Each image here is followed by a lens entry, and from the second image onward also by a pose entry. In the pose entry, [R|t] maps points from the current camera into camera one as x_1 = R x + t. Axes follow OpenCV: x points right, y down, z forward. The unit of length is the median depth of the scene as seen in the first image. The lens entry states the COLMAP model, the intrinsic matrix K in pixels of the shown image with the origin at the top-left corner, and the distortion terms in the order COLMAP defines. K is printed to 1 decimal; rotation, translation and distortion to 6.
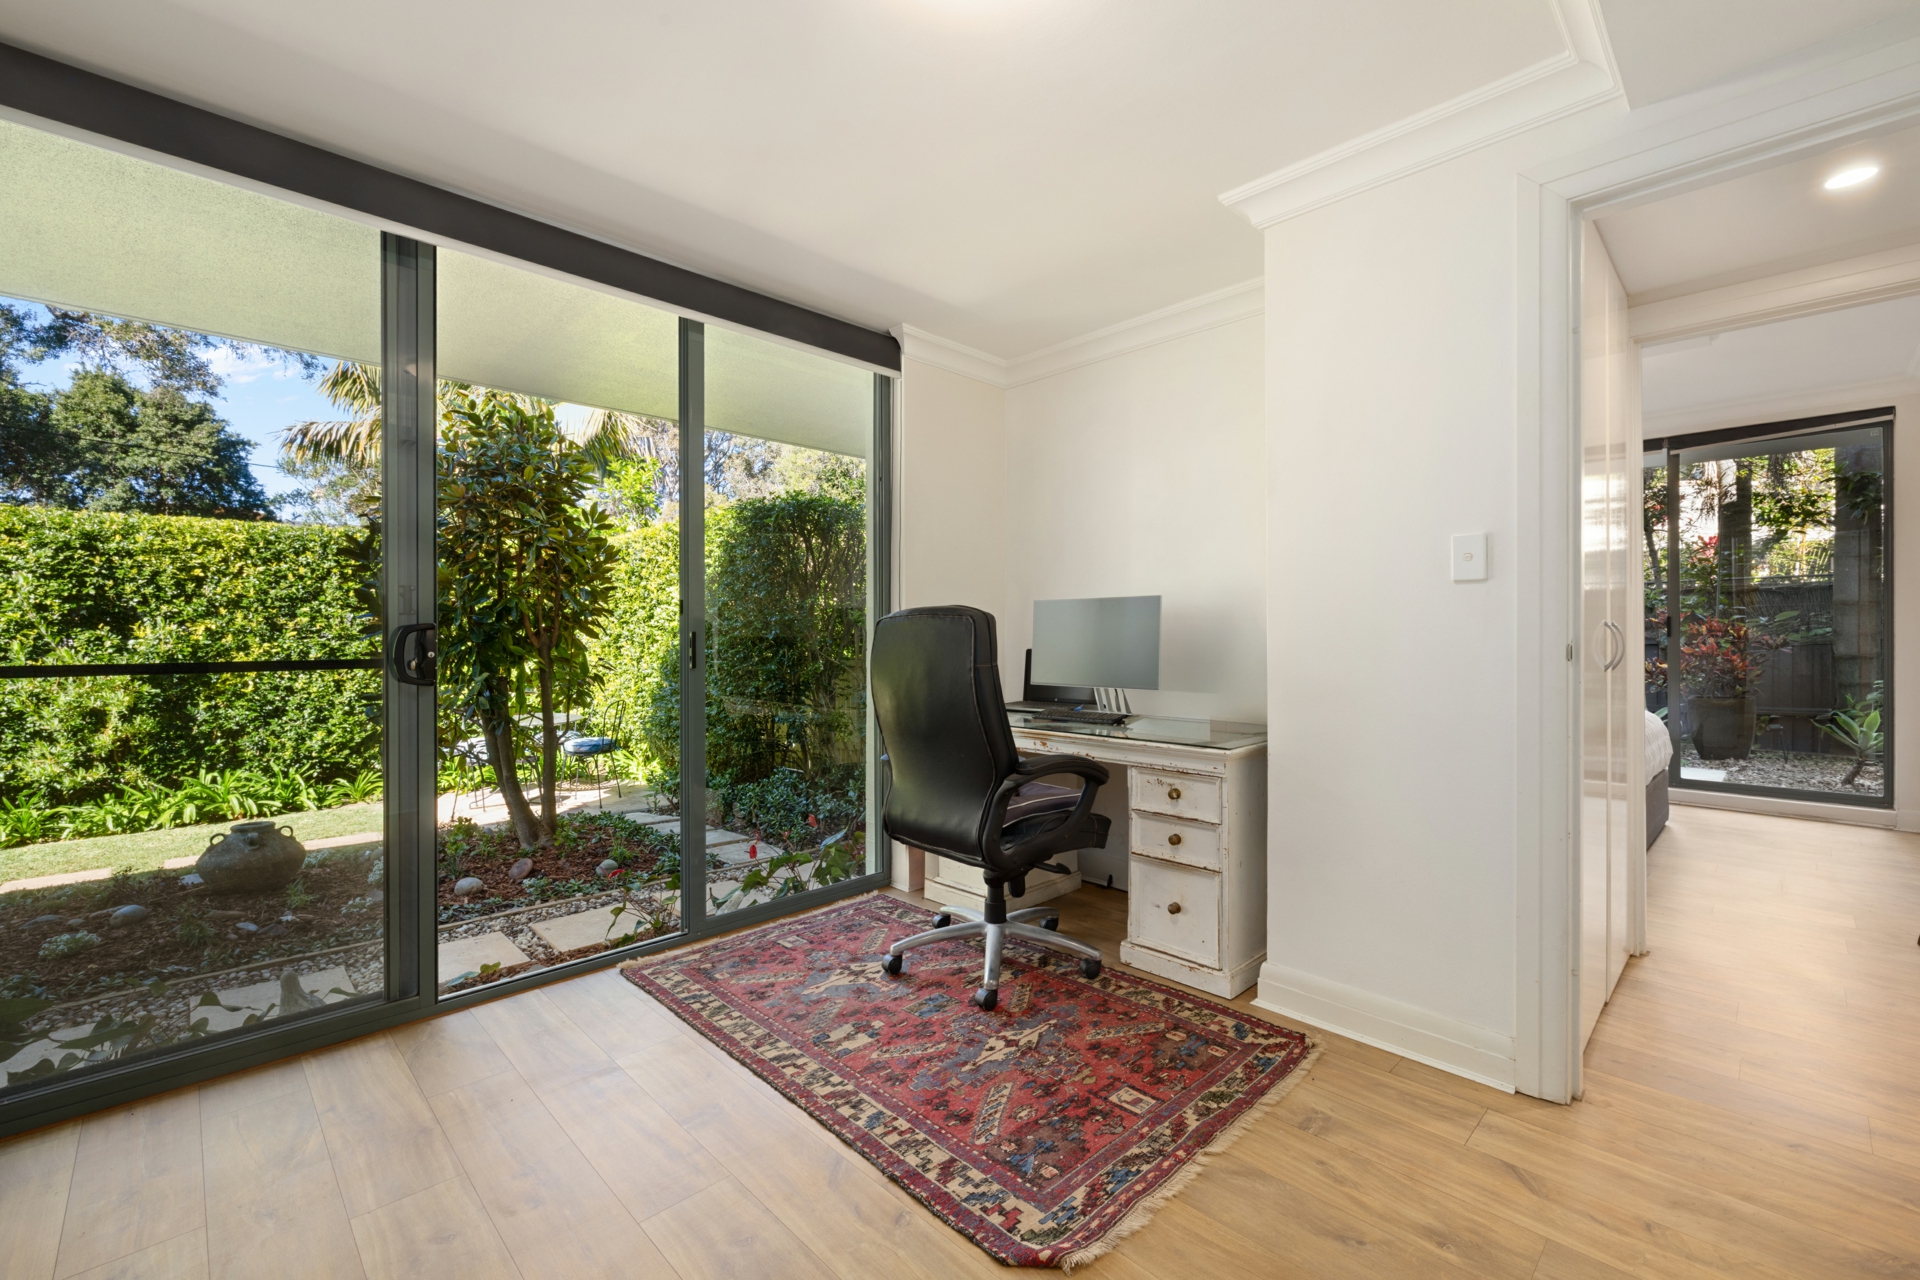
lens RADIAL K [[811.1, 0, 955.3], [0, 811.1, 630.5], [0, 0, 1]] dist [-0.000772, 0.000148]
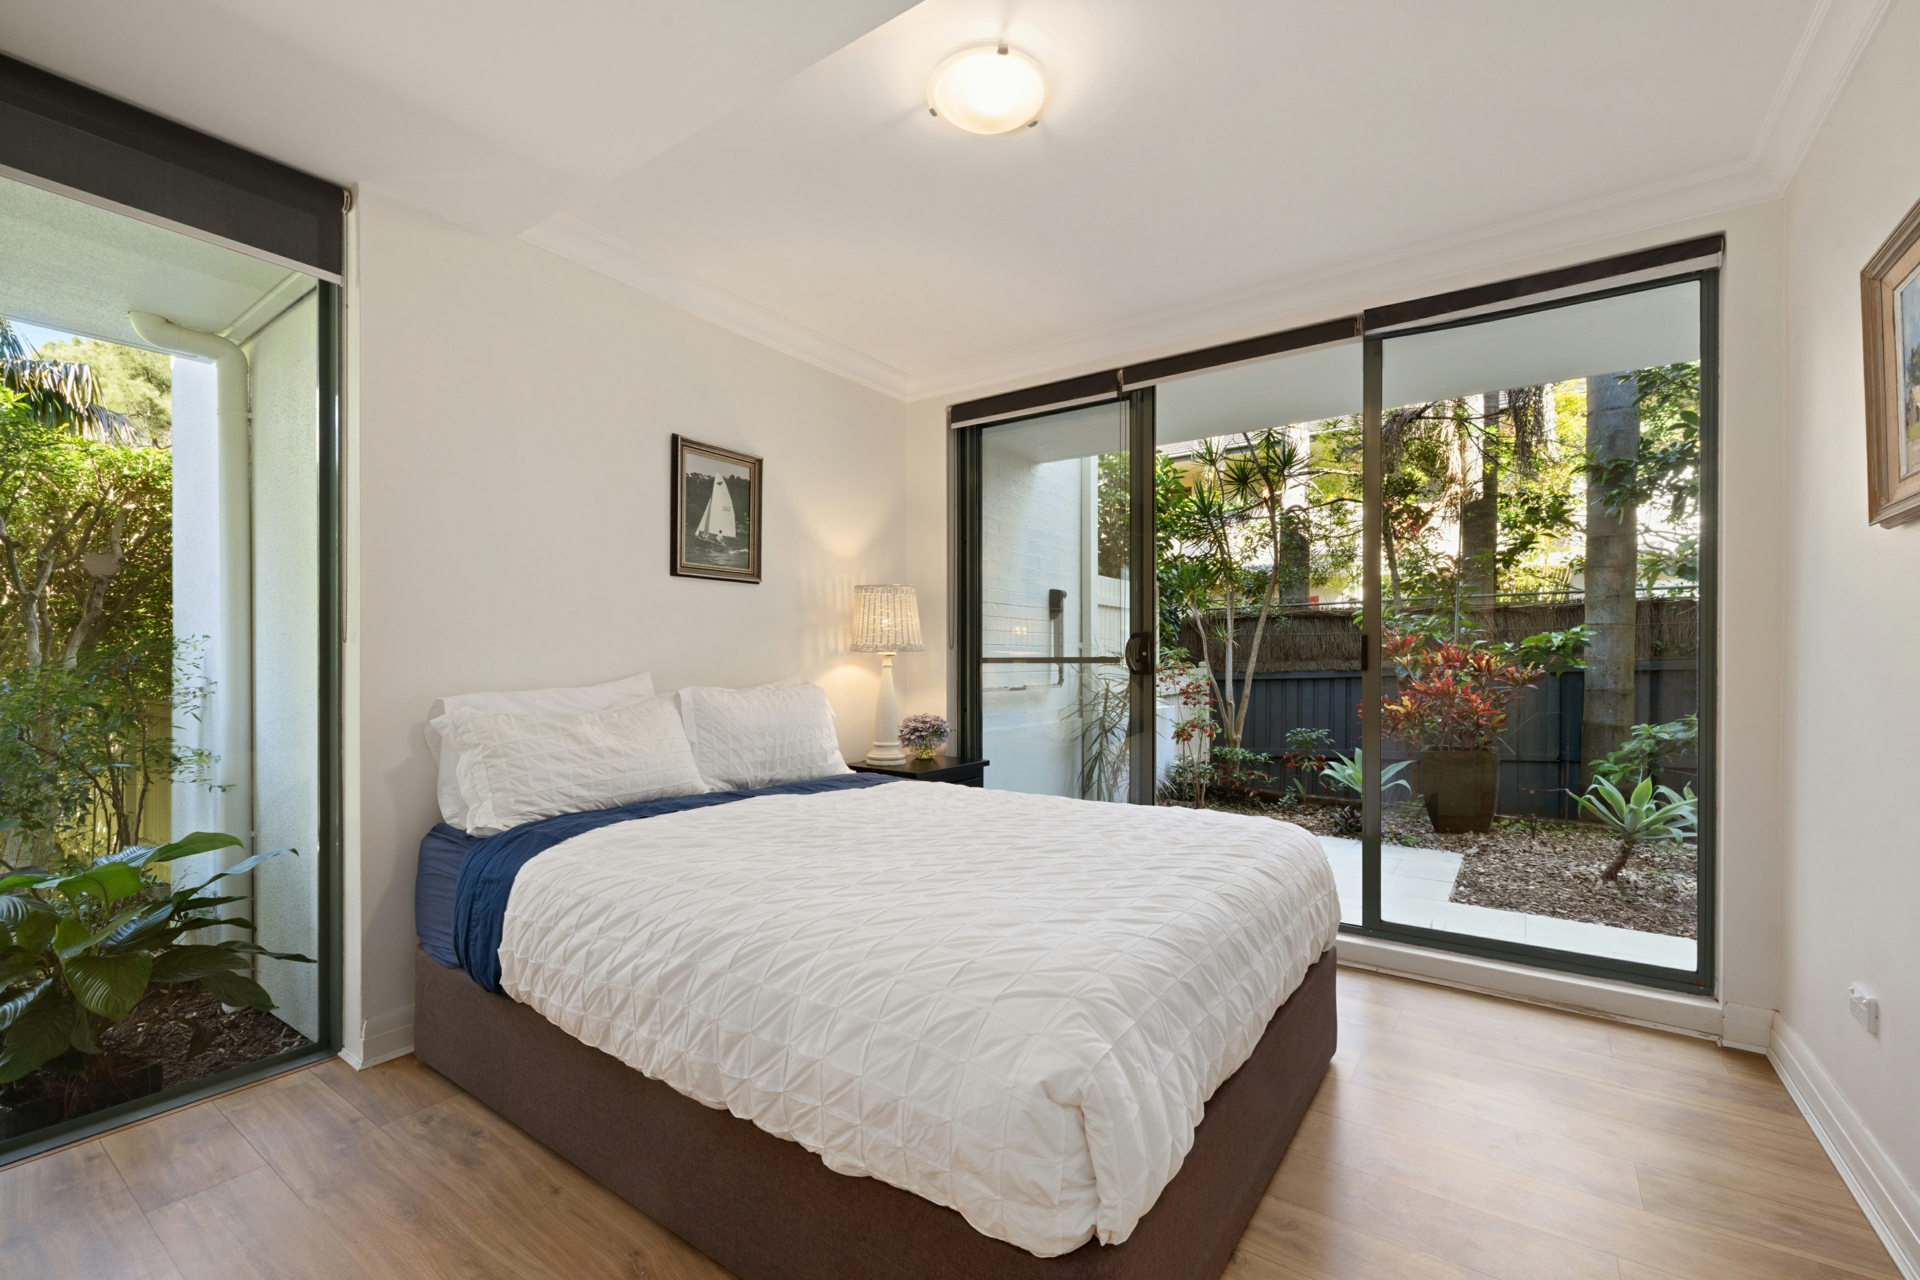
lens RADIAL K [[811.1, 0, 962.8], [0, 811.1, 657.8], [0, 0, 1]] dist [-0.000772, 0.000148]
pose [[0.981763, 0.004470, 0.190055, 0.332670], [-0.004933, 0.999986, 0.001965, -0.000727], [-0.190044, -0.002867, 0.981771, 0.333260]]
